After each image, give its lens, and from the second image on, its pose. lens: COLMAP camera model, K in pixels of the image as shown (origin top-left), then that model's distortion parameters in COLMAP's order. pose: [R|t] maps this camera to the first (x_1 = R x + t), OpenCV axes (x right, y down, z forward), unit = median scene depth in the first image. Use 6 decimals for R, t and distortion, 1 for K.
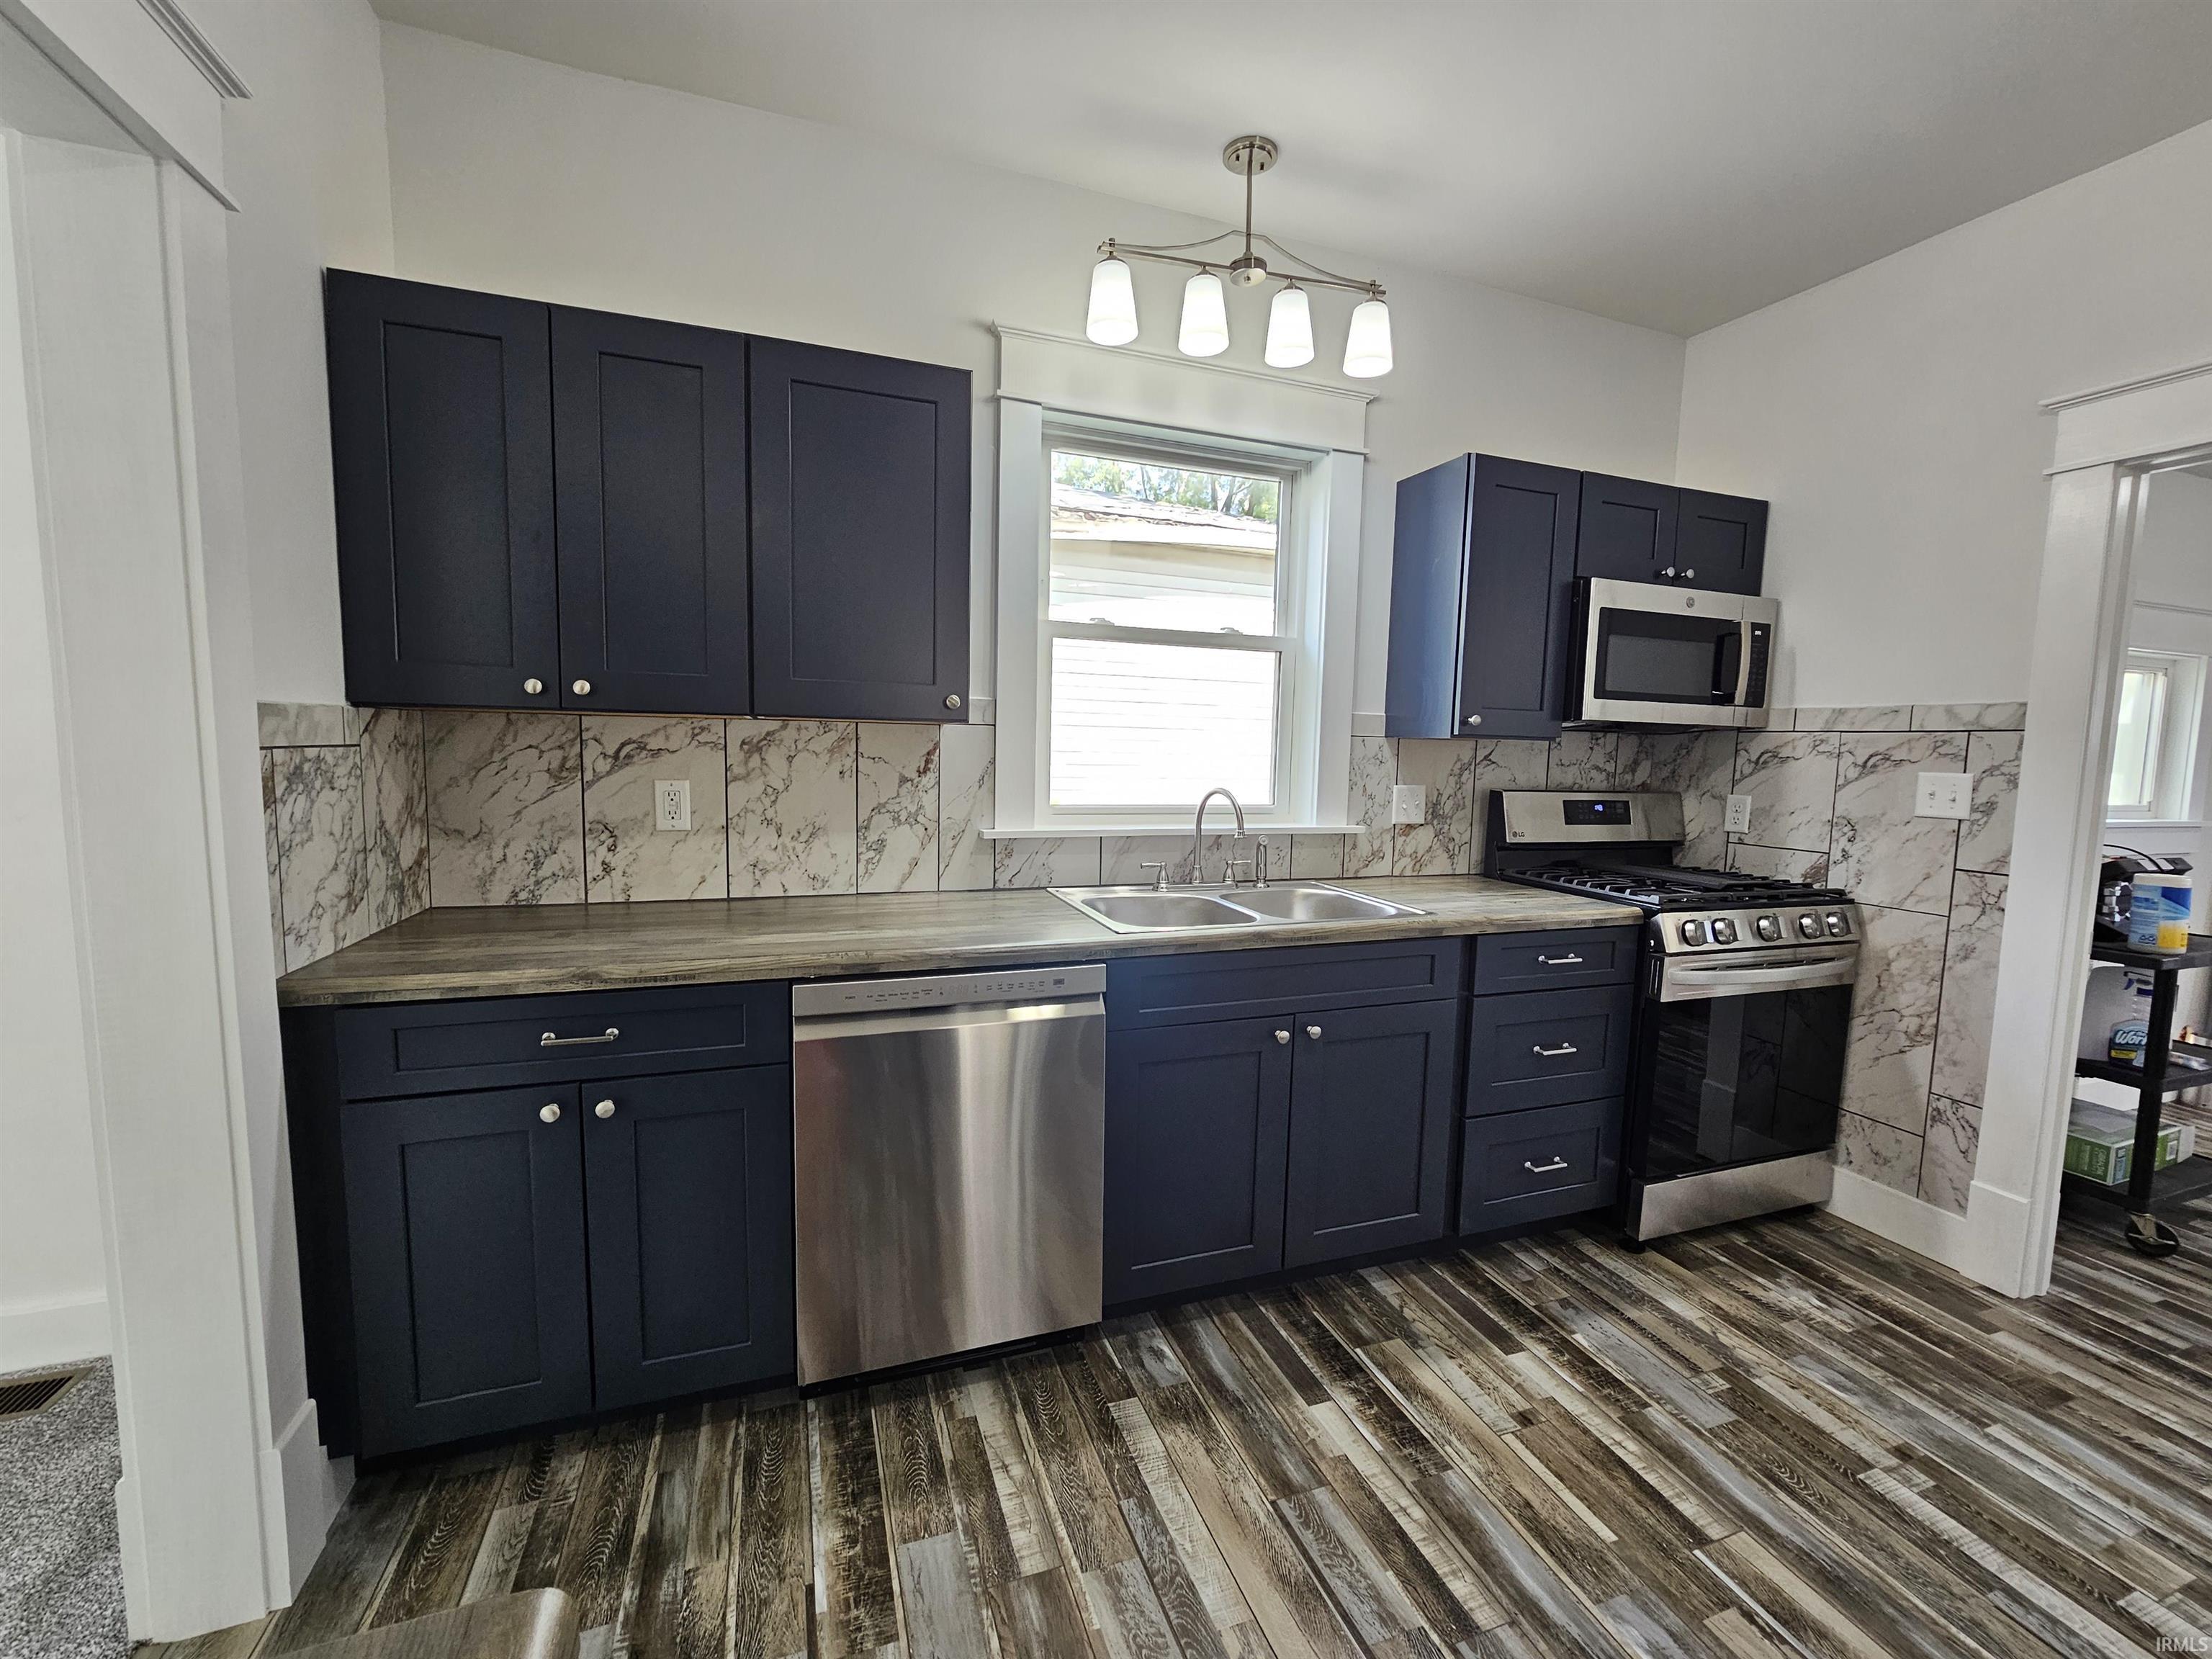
lens RADIAL K [[912.1, 0, 1109.8], [0, 912.1, 830.5], [0, 0, 1]] dist [-0.005426, 0.003212]
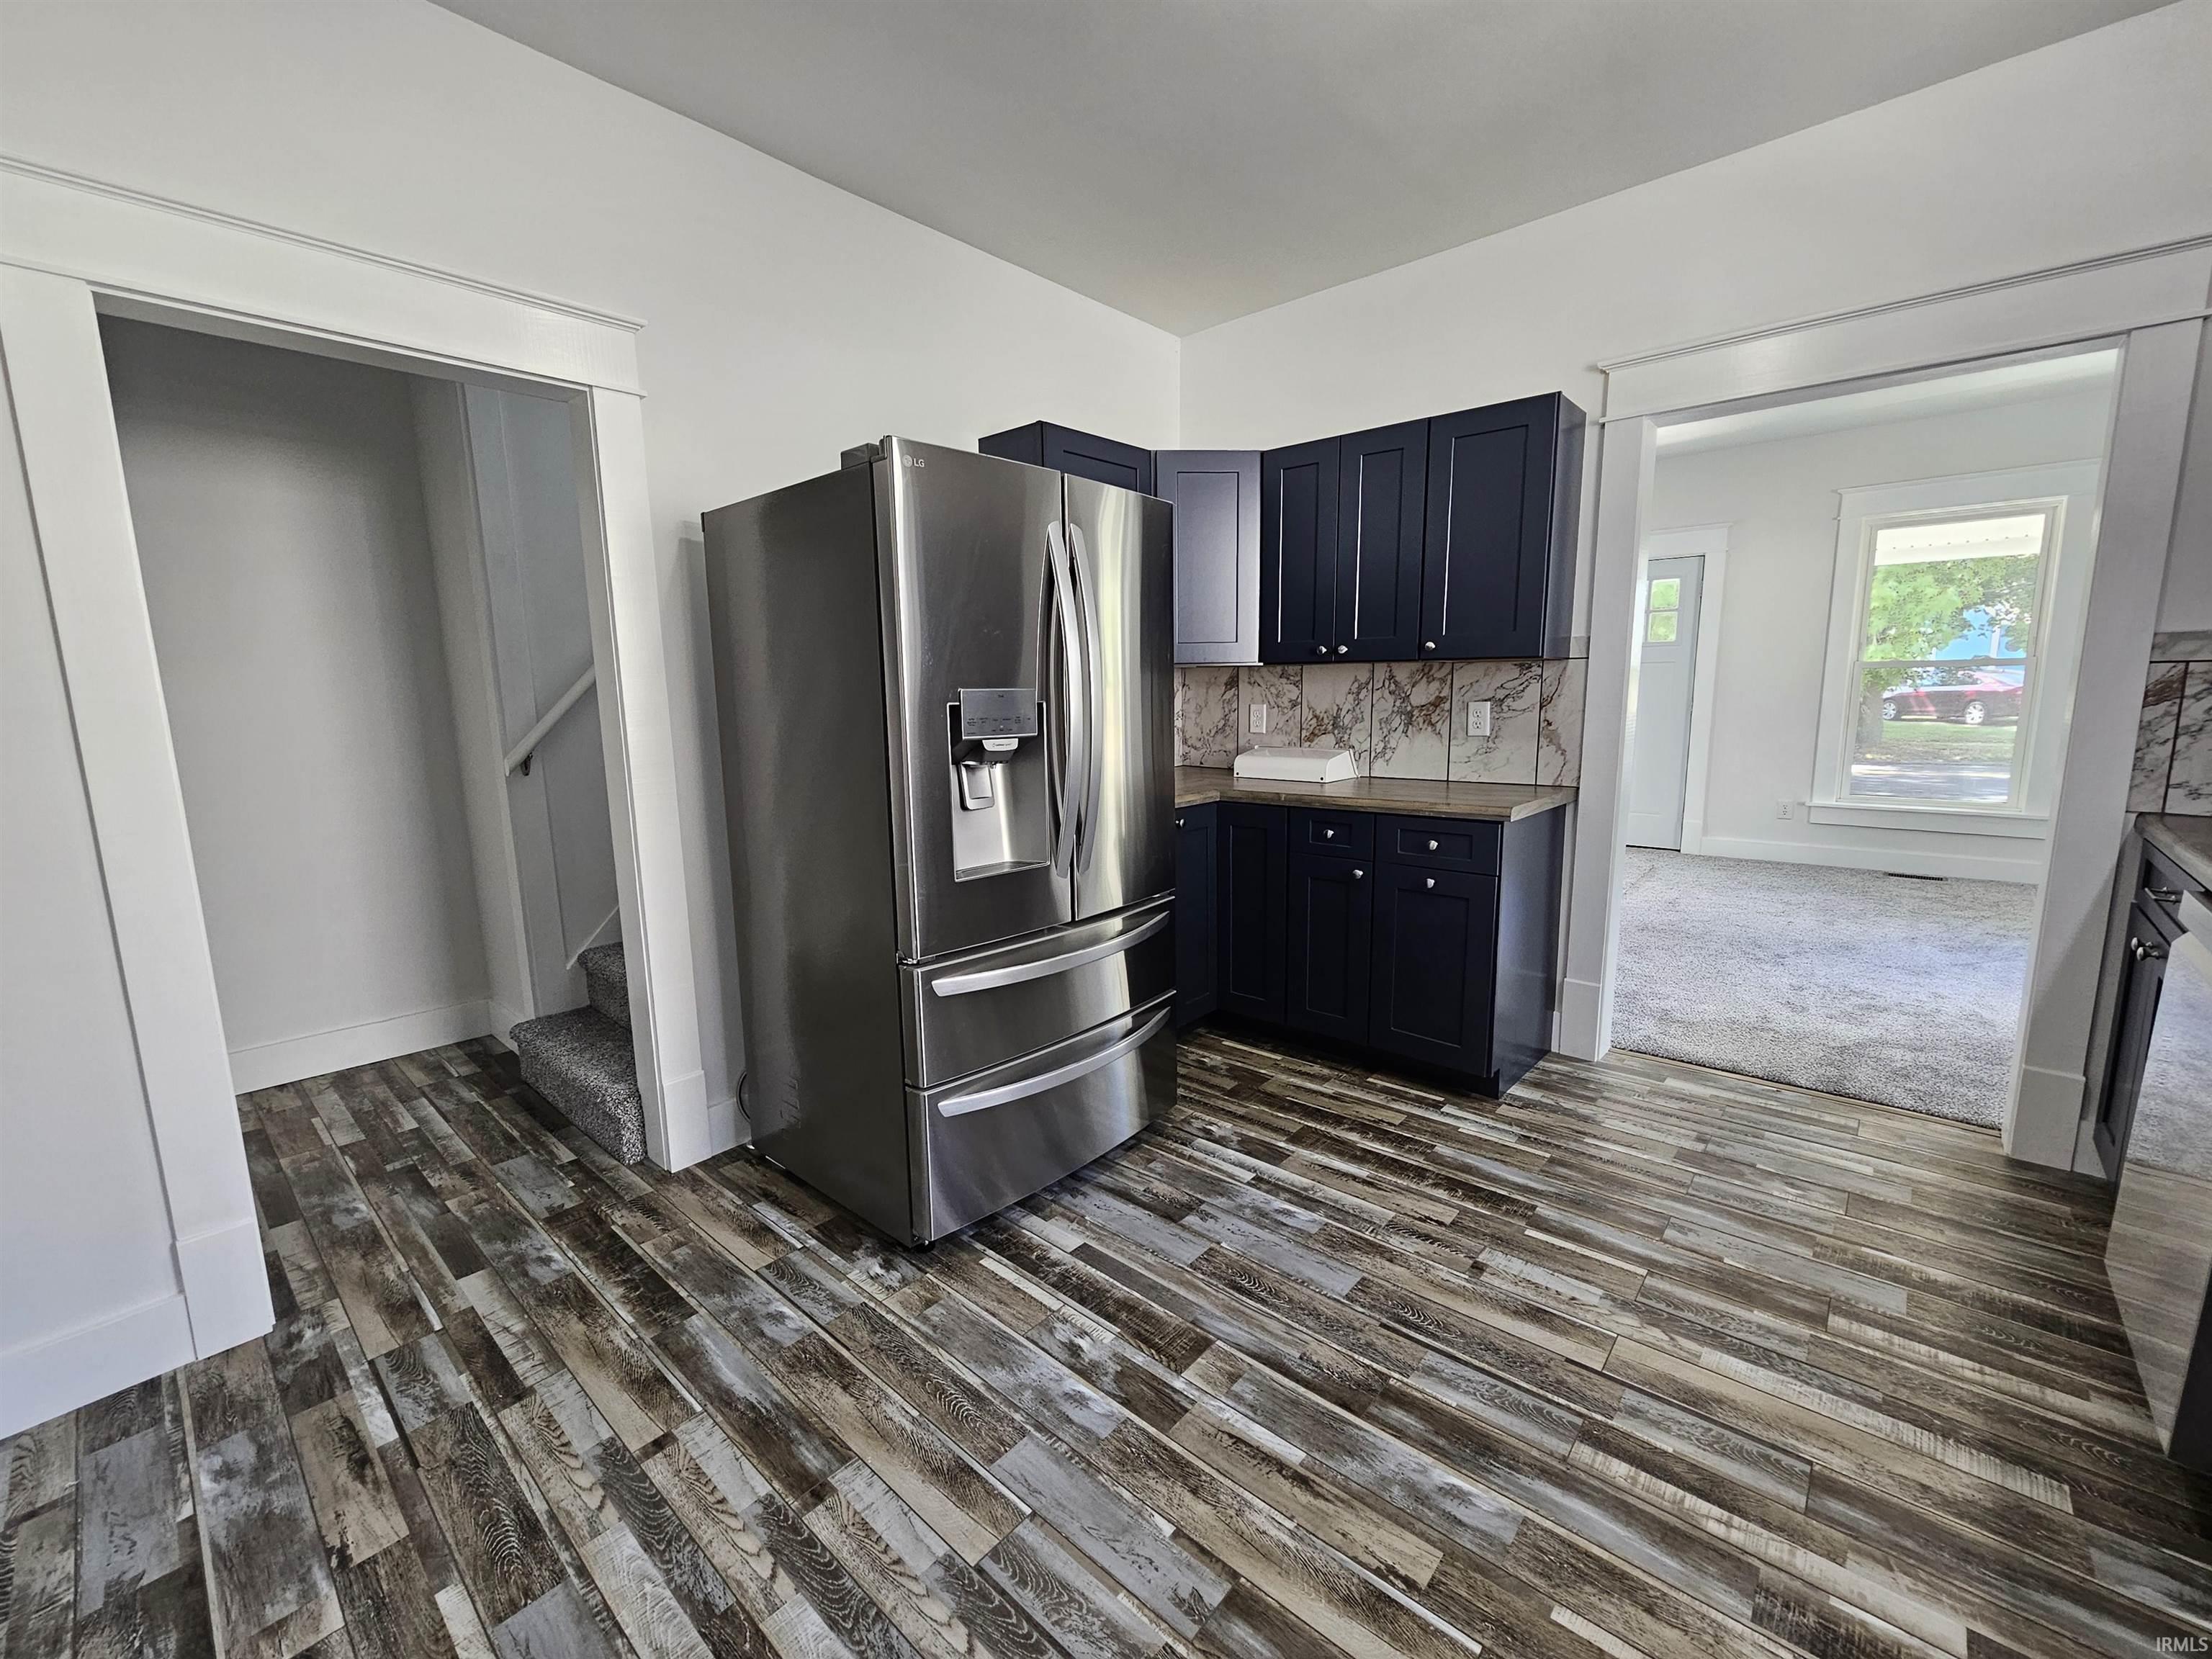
lens RADIAL K [[912.1, 0, 1109.8], [0, 912.1, 830.5], [0, 0, 1]] dist [-0.005426, 0.003212]
pose [[-0.880660, 0.069405, -0.468637, 0.958718], [-0.048057, 0.971020, 0.234116, -0.059948], [0.471305, 0.228698, -0.851803, 1.042315]]
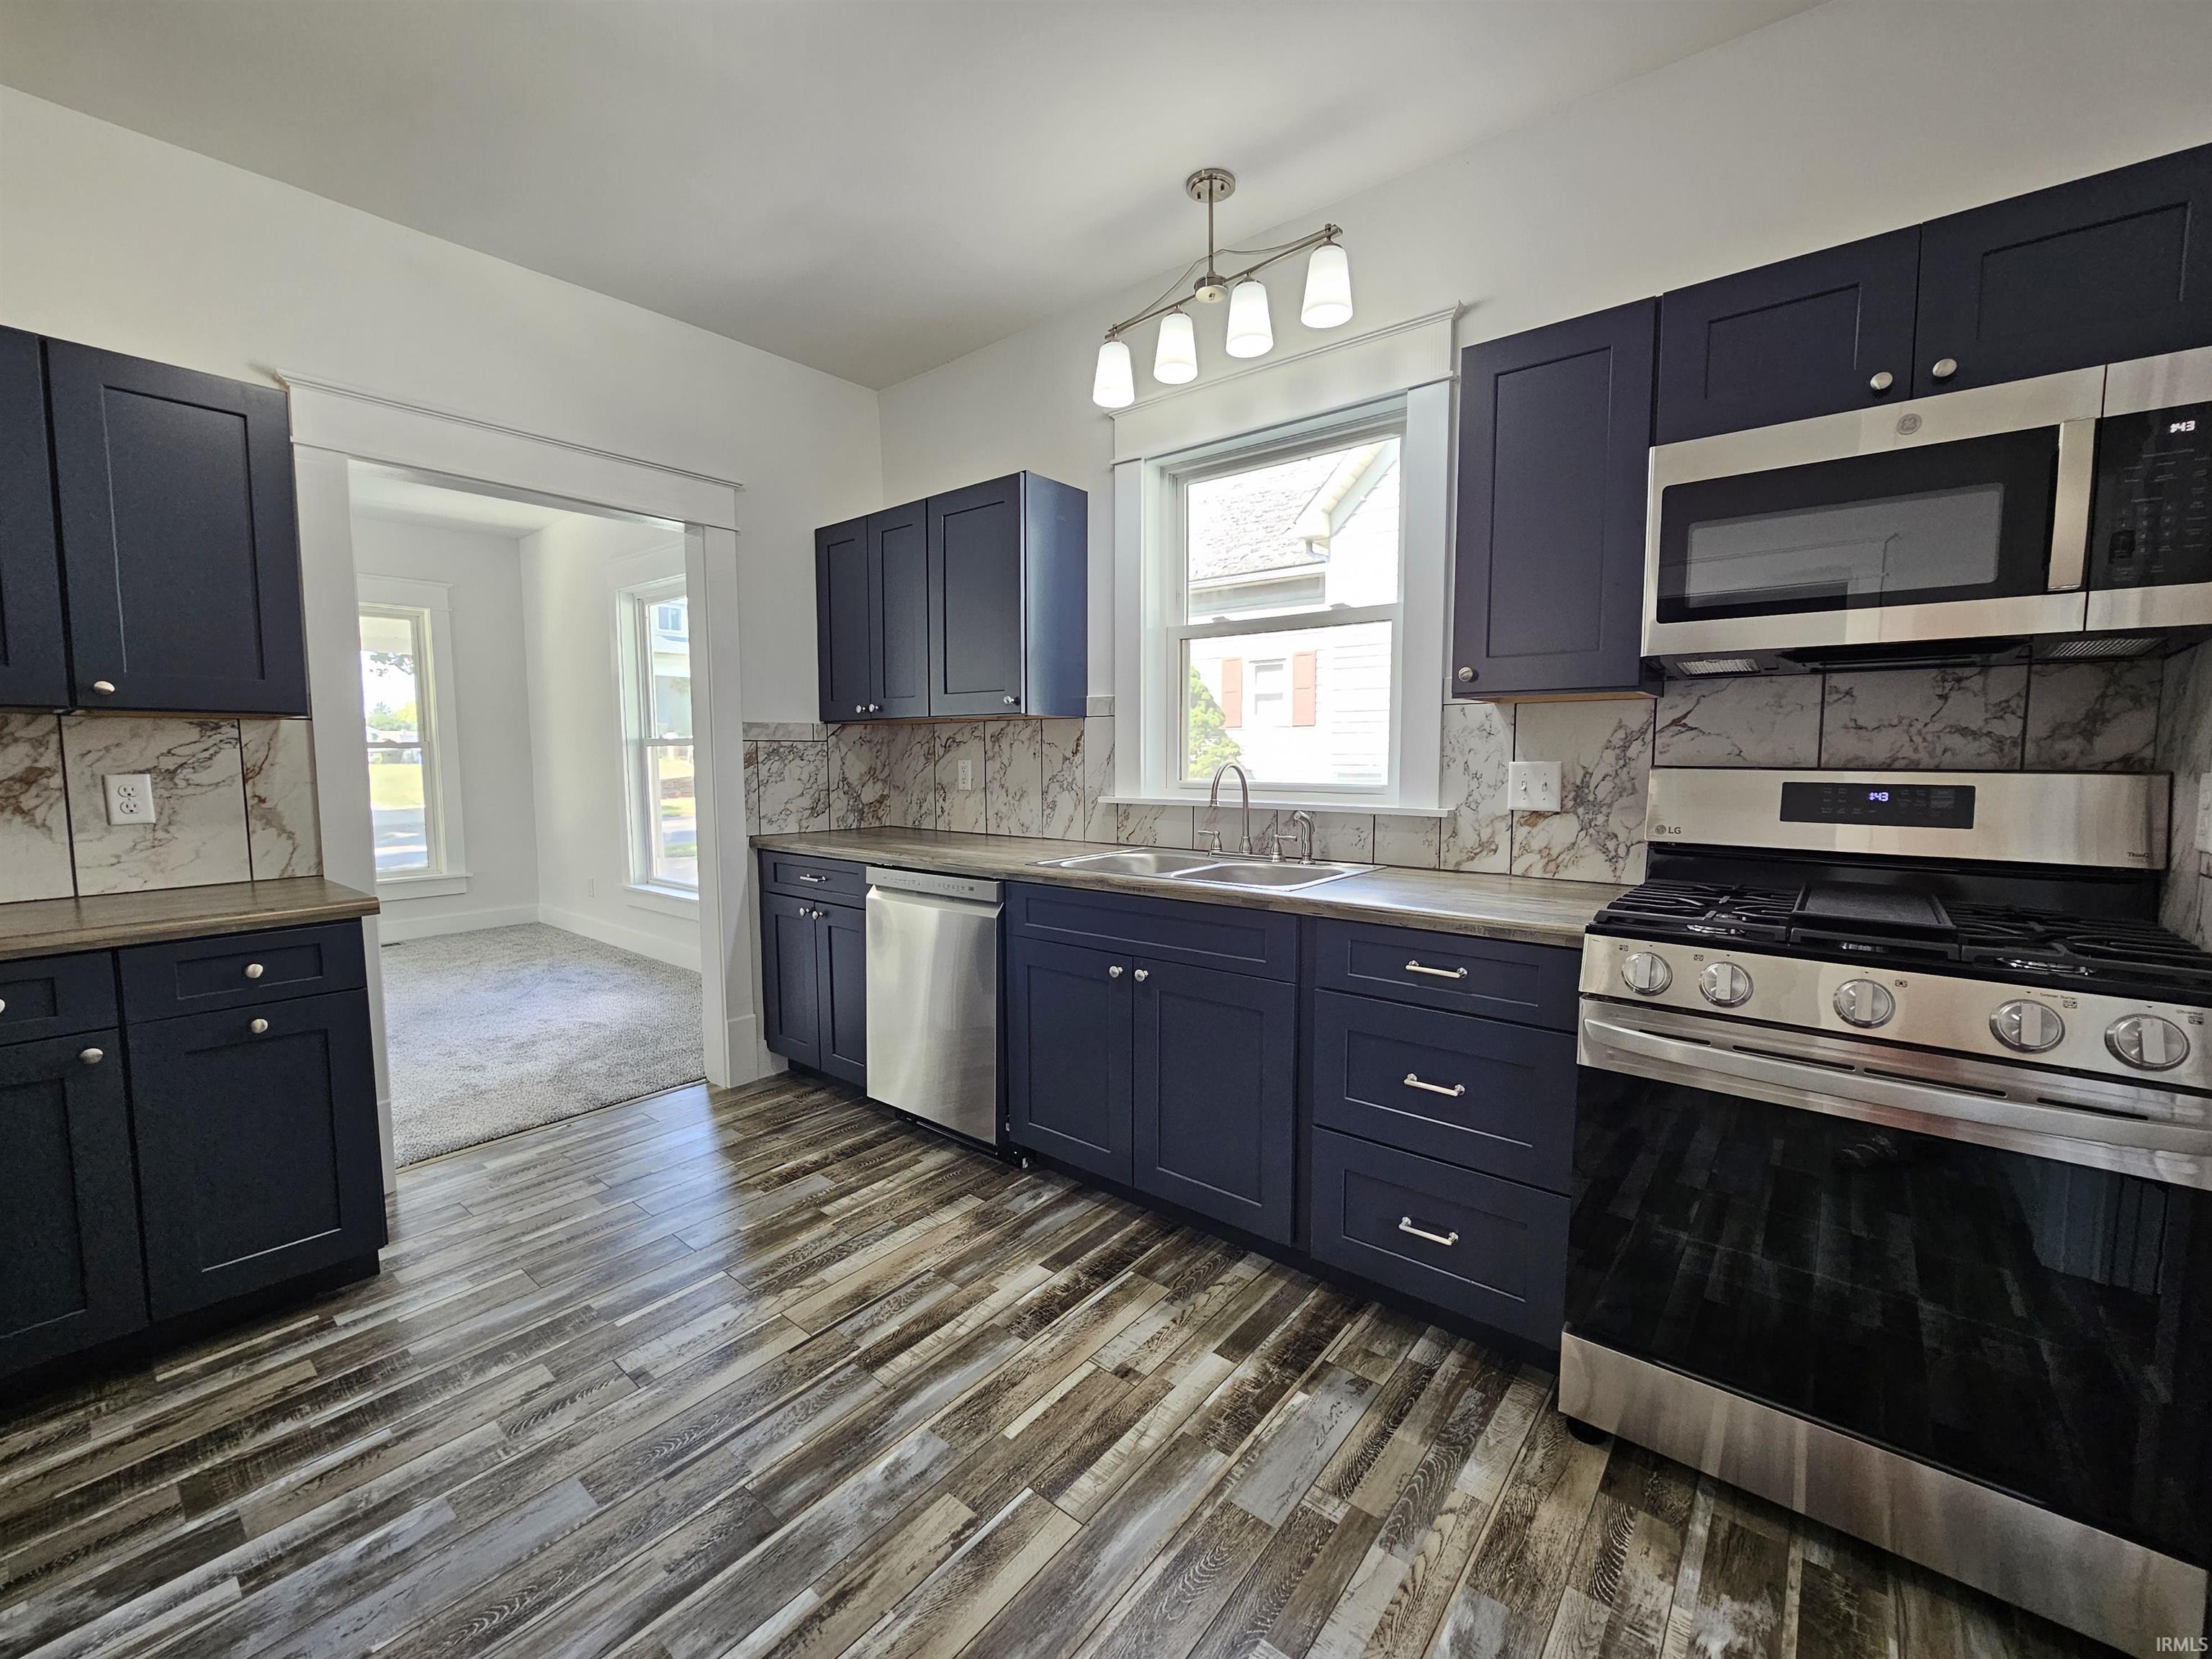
lens RADIAL K [[912.1, 0, 1109.8], [0, 912.1, 830.5], [0, 0, 1]] dist [-0.005426, 0.003212]
pose [[0.508162, 0.048147, -0.859914, 1.162374], [-0.068512, 0.997532, 0.015365, 0.032278], [0.858532, 0.051106, 0.510207, 0.400703]]
